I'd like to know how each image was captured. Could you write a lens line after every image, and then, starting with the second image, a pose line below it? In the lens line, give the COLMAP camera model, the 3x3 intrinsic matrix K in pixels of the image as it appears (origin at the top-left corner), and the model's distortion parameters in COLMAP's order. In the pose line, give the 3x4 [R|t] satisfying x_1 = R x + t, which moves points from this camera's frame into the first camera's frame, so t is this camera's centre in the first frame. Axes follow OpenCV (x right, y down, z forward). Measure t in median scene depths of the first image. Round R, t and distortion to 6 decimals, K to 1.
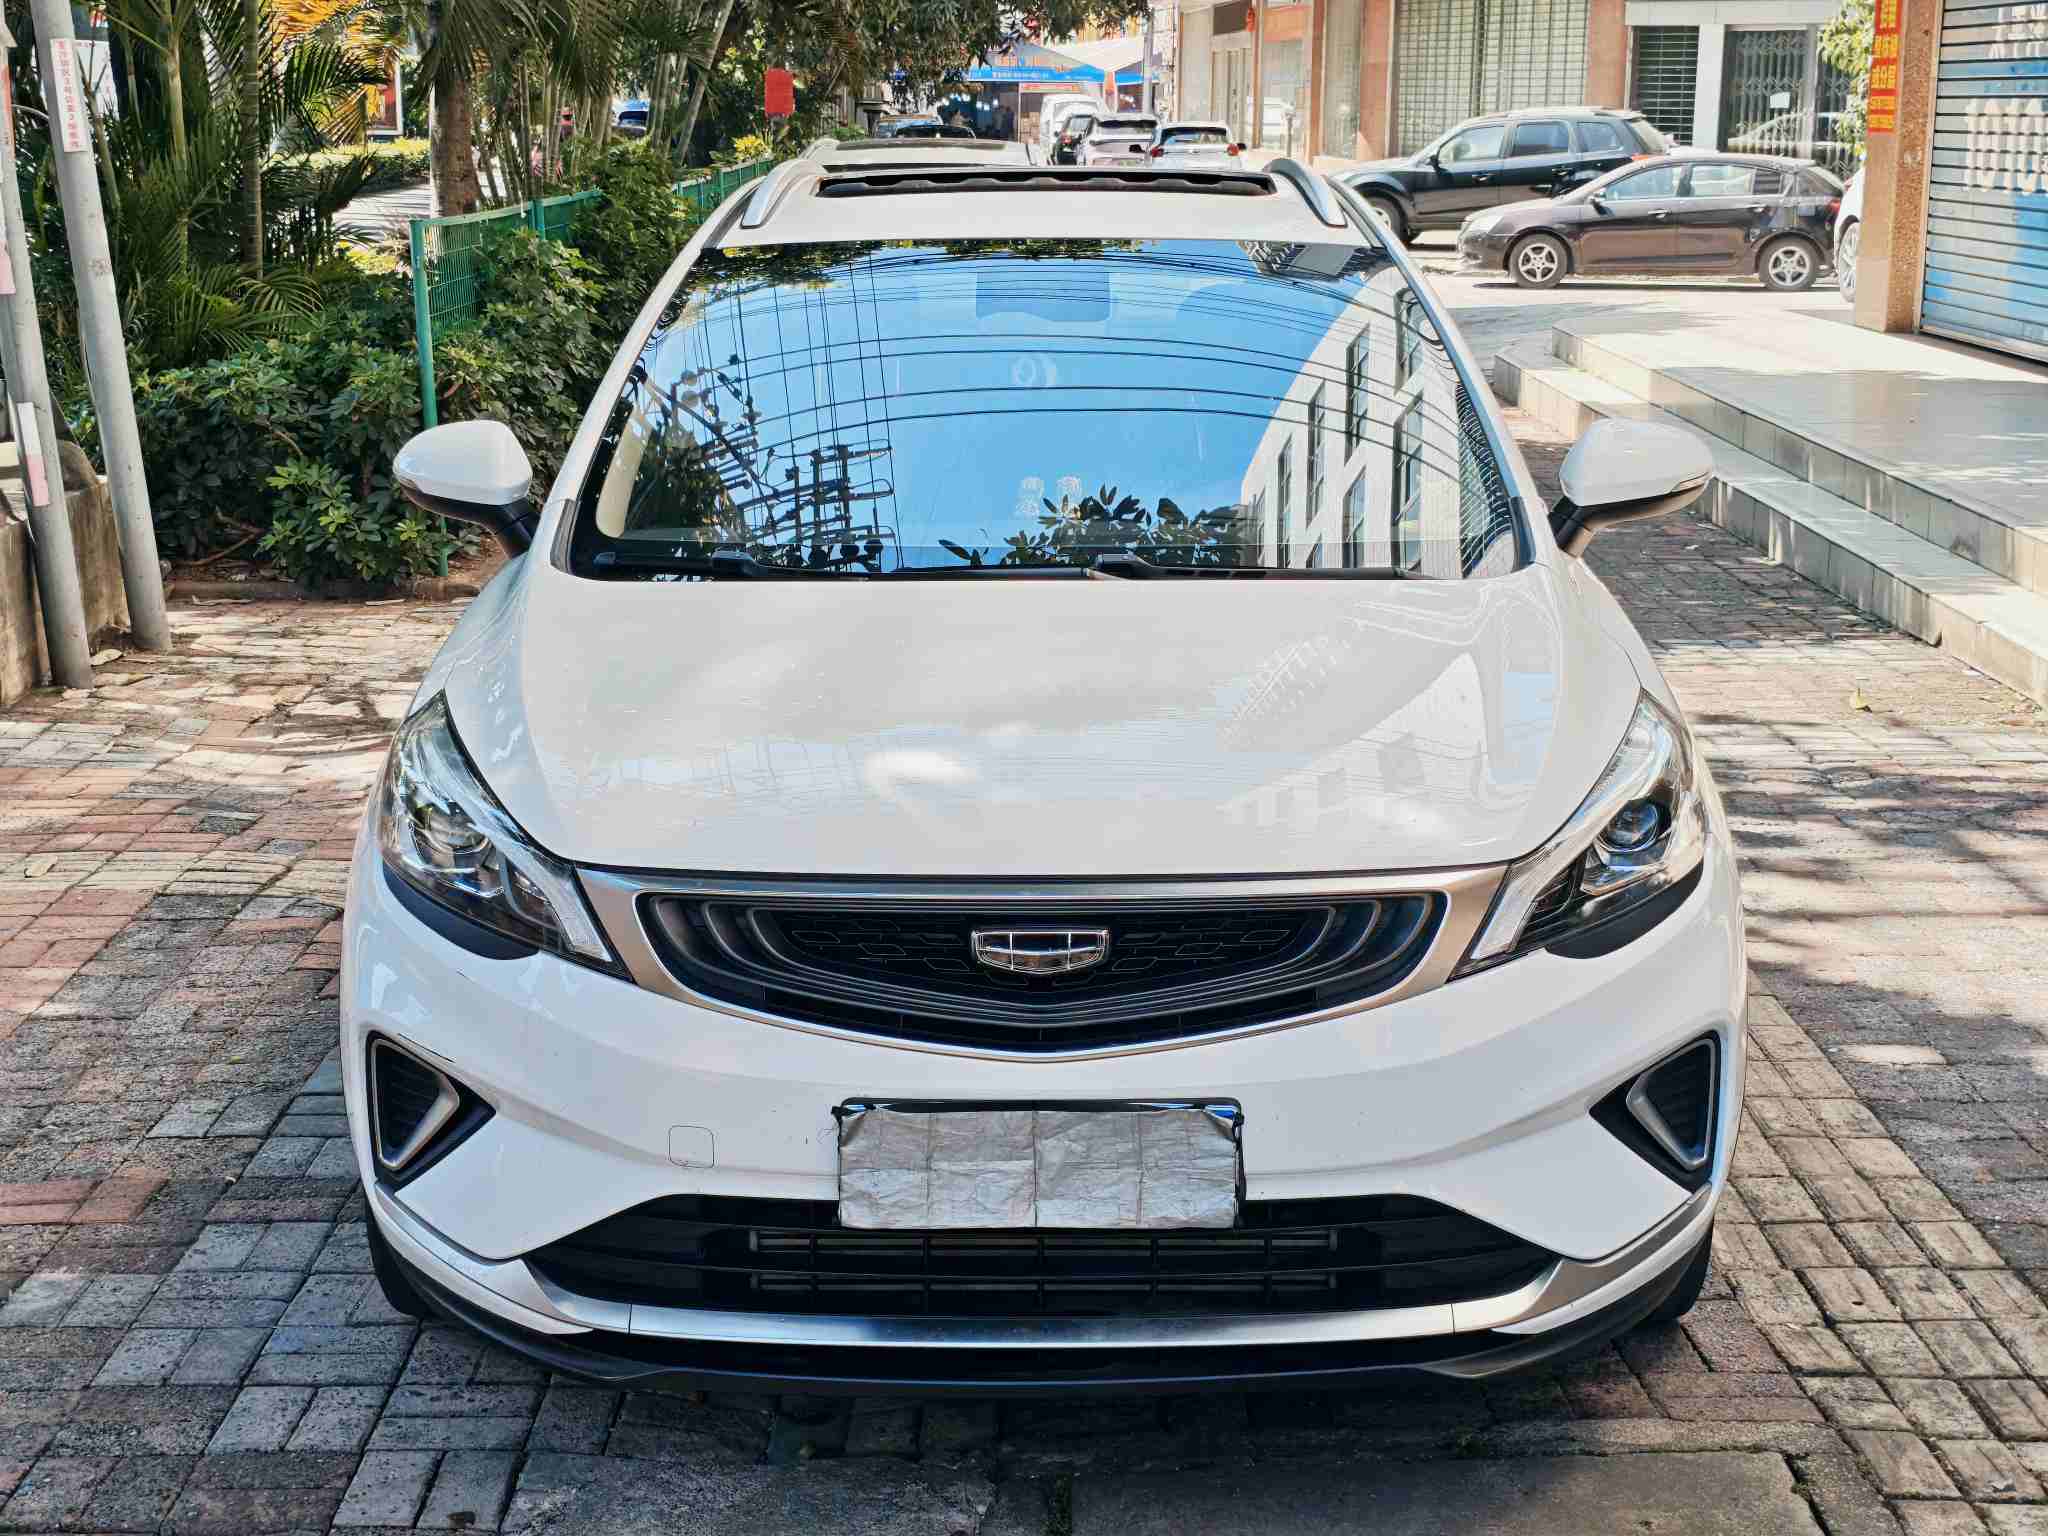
lens RADIAL K [[3161.4, 0, 1008.8], [0, 3161.4, 710.9], [0, 0, 1]] dist [0.058078, 0.000000]
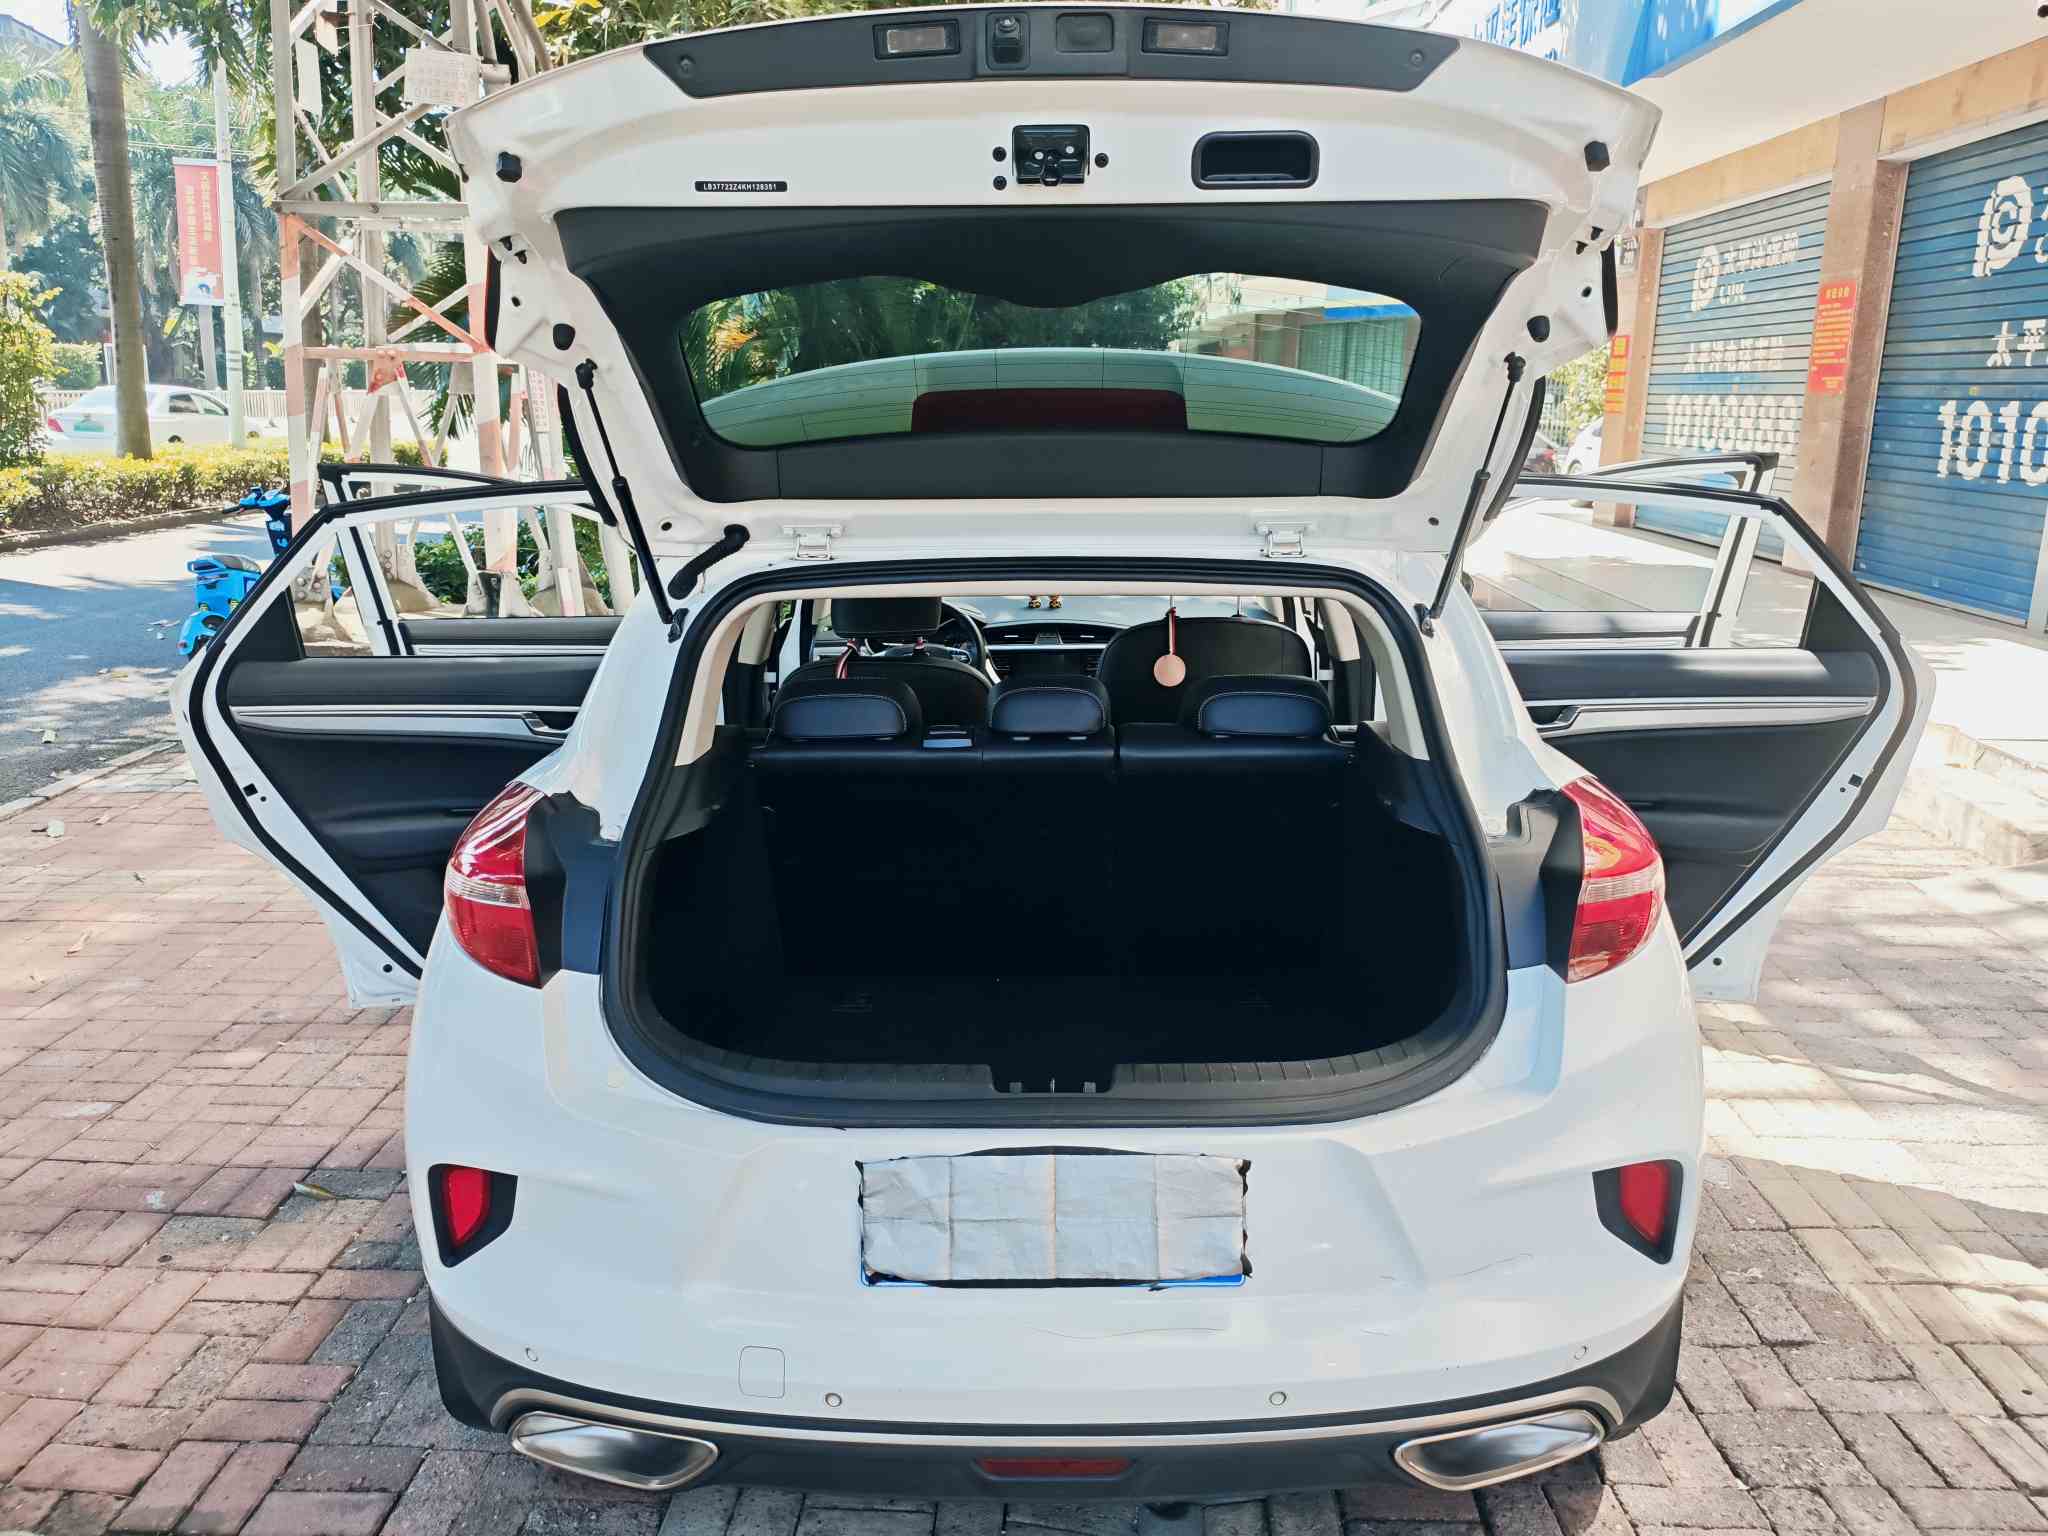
lens RADIAL K [[1594.5, 0, 1033.0], [0, 1594.5, 777.8], [0, 0, 1]] dist [0.026169, -0.063705]
pose [[0.999469, 0.017326, -0.027599, -0.034350], [-0.016028, 0.998787, 0.046559, -0.024269], [0.028372, -0.046092, 0.998534, 0.144675]]
